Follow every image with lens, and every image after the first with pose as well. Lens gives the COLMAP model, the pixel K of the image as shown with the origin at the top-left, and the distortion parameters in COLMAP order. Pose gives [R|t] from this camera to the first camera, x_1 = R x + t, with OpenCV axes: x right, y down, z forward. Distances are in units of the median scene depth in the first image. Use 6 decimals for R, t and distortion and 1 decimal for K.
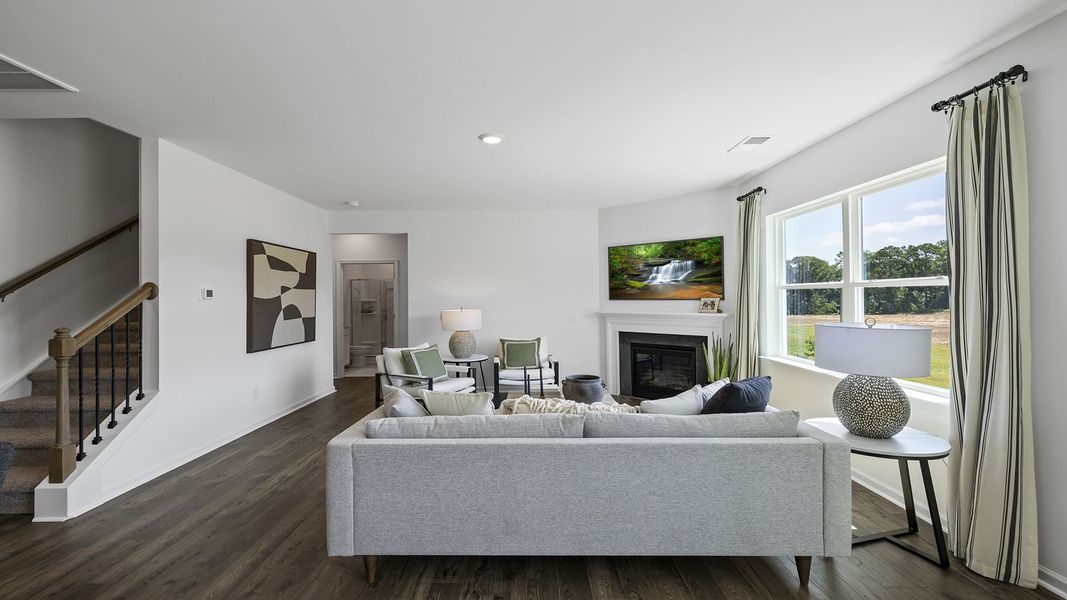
lens RADIAL K [[458.0, 0, 527.9], [0, 458.0, 298.4], [0, 0, 1]] dist [0.003617, 0.000163]
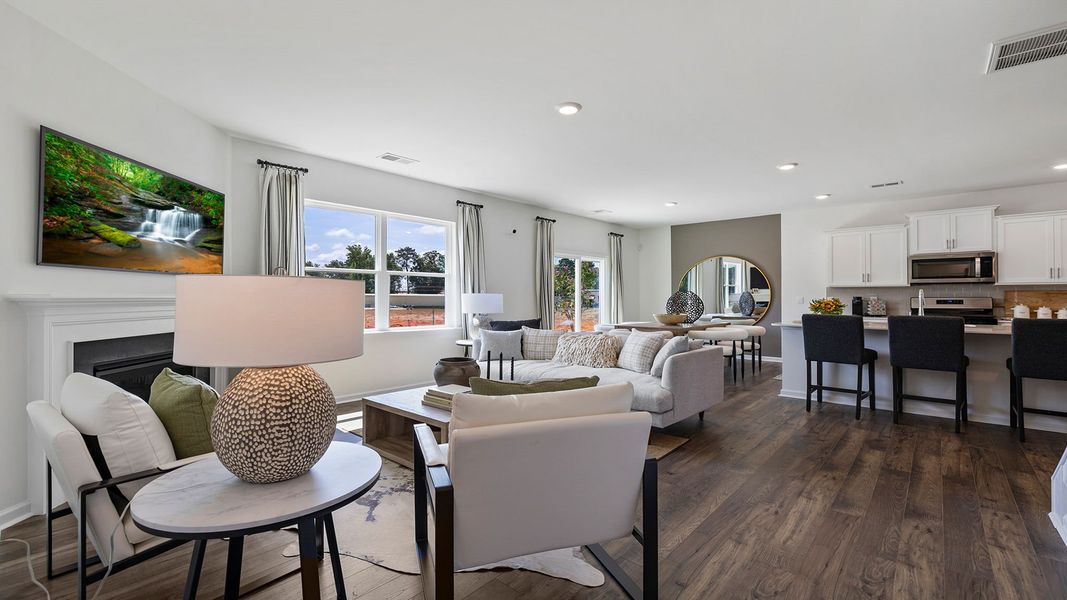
lens RADIAL K [[458.0, 0, 527.9], [0, 458.0, 298.4], [0, 0, 1]] dist [0.003617, 0.000163]
pose [[-0.748504, 0.004482, 0.663115, -0.421641], [0.004109, 0.999989, -0.002121, 0.040446], [-0.663117, 0.001137, -0.748515, 1.143273]]
